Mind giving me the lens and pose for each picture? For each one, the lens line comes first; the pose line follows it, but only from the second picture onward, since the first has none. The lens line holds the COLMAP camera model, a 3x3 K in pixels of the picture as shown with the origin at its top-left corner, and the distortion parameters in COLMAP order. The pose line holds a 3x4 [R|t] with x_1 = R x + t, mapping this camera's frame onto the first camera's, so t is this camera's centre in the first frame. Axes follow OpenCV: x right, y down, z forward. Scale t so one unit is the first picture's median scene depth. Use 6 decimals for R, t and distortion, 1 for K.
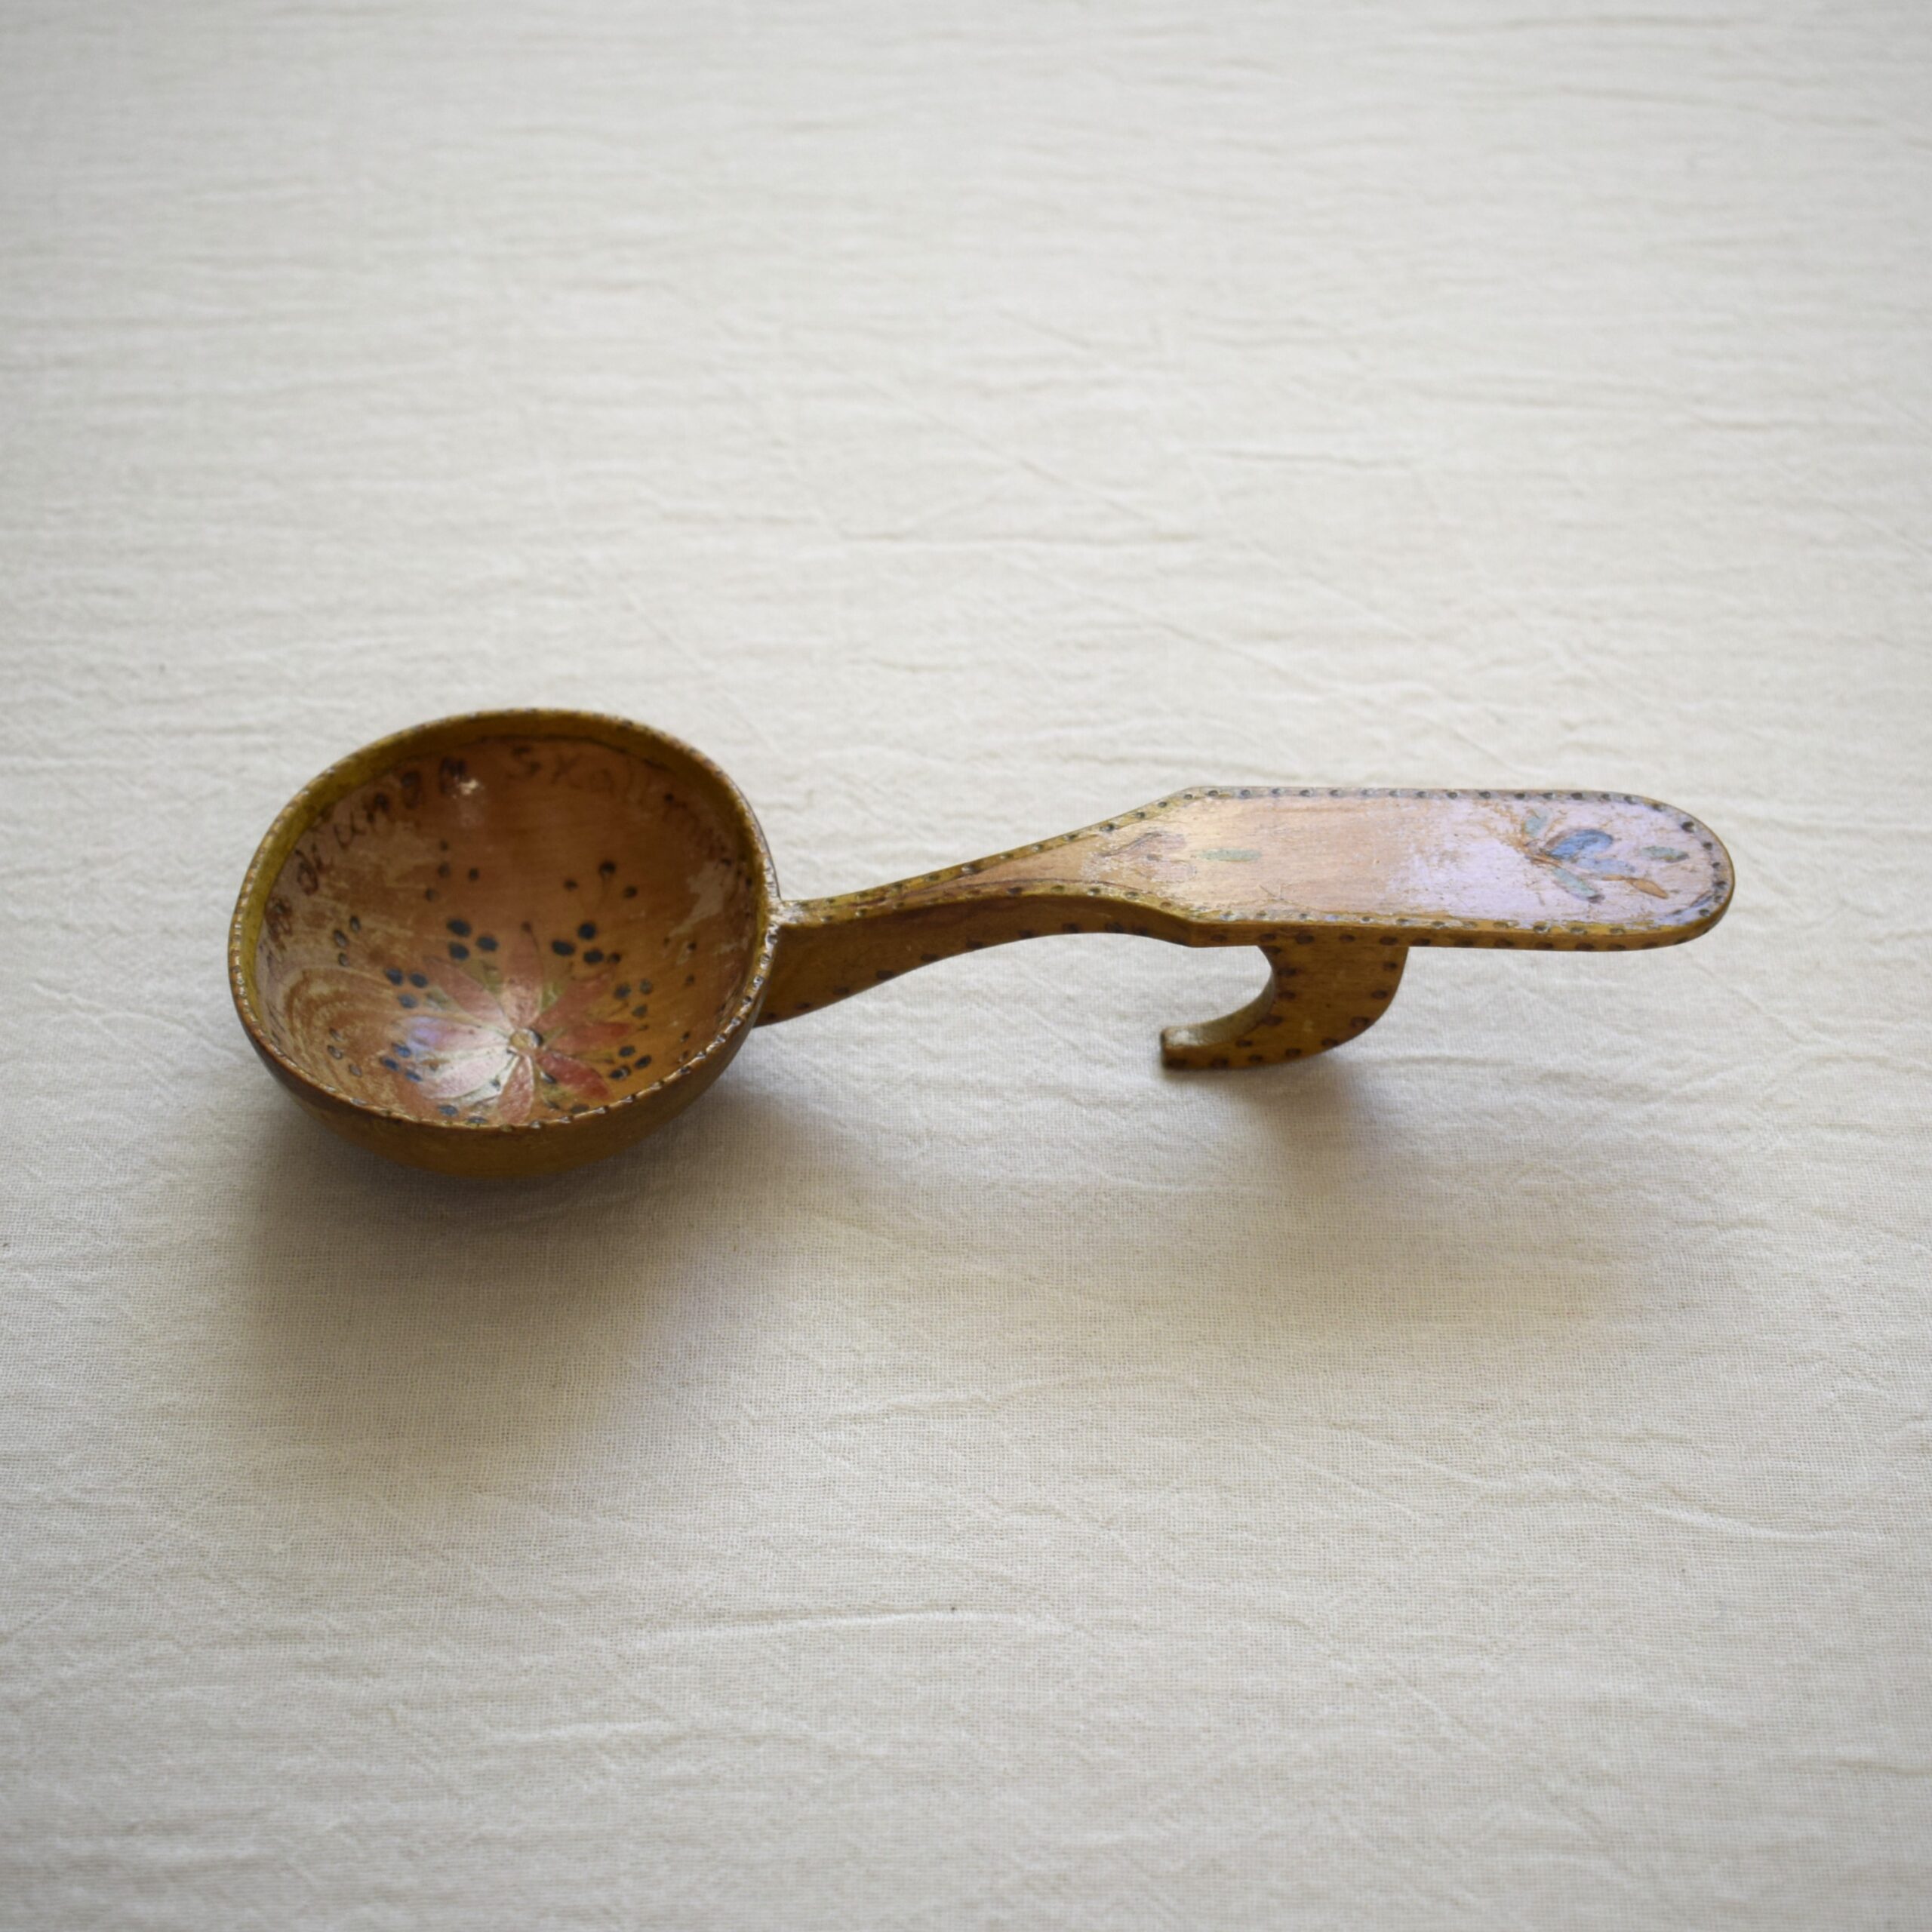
lens RADIAL K [[3116.5, 0, 966.0], [0, 3116.5, 966.0], [0, 0, 1]] dist [-0.036493, 0.054315]
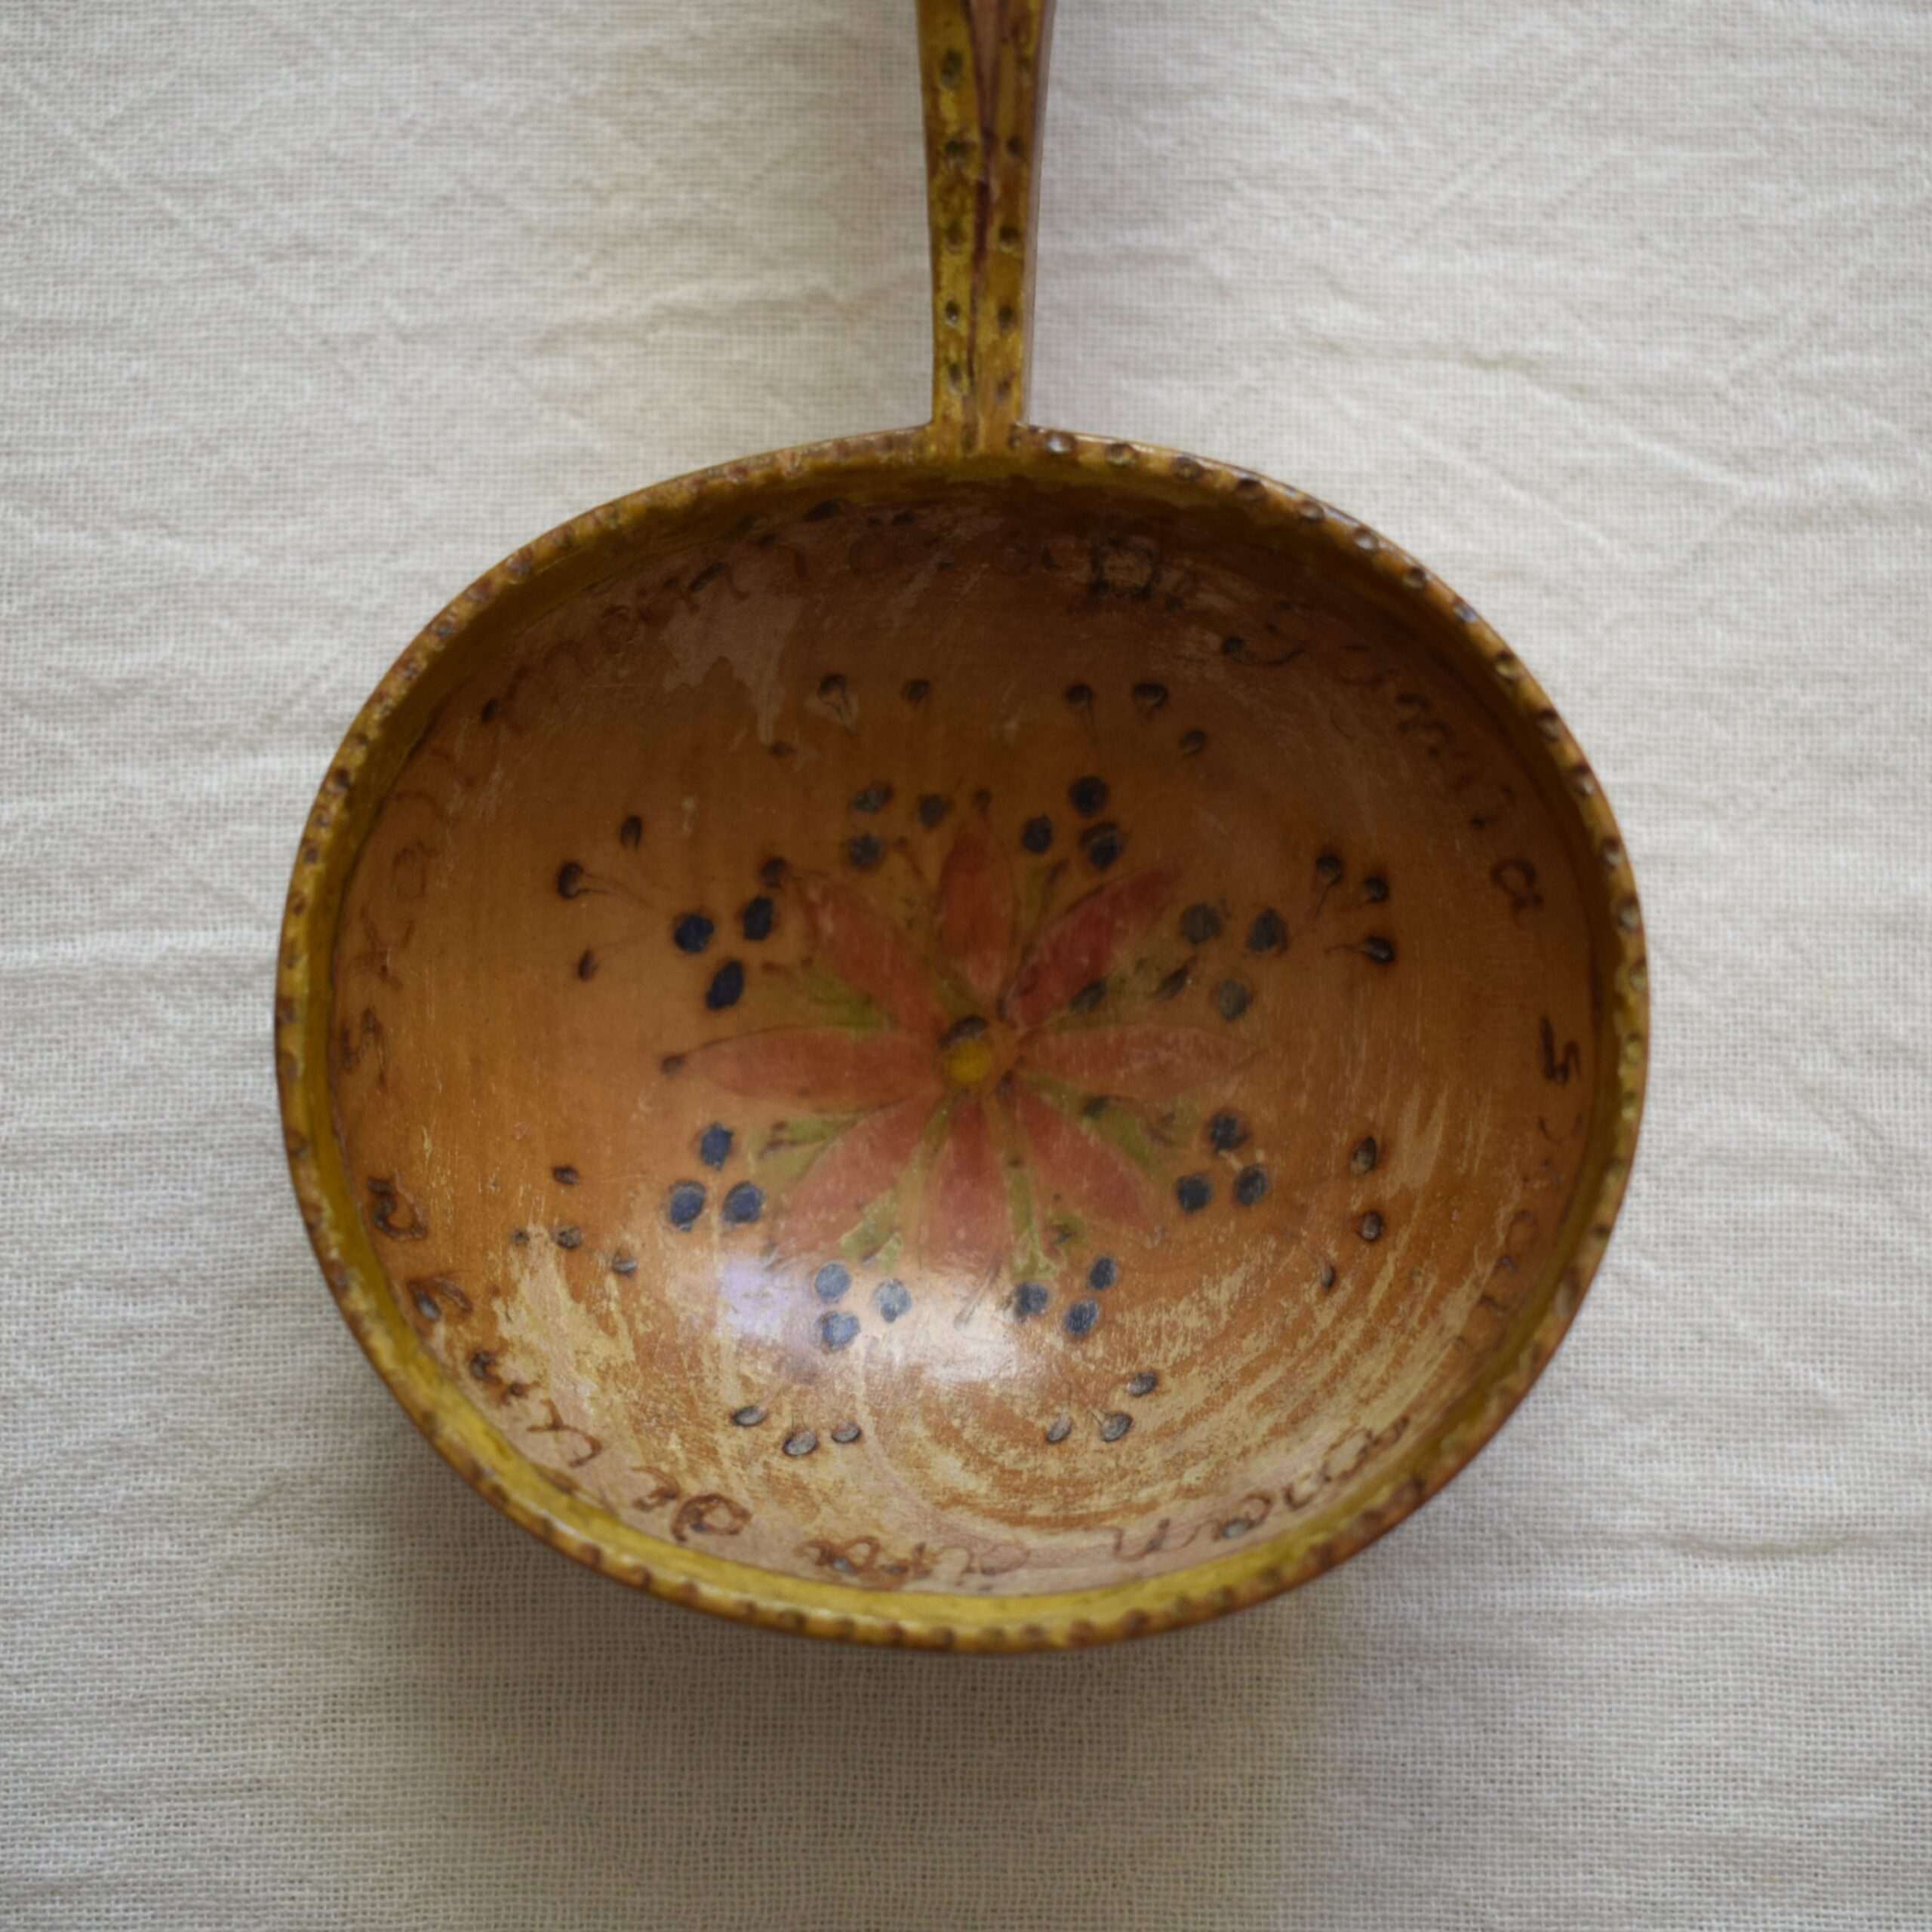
lens RADIAL K [[3275.9, 0, 966.0], [0, 3275.9, 966.0], [0, 0, 1]] dist [0.000125, 0.036977]
pose [[0.038718, -0.995892, 0.081849, -0.168938], [0.746500, 0.083278, 0.660153, -0.310820], [-0.664258, 0.035540, 0.746658, 0.620996]]
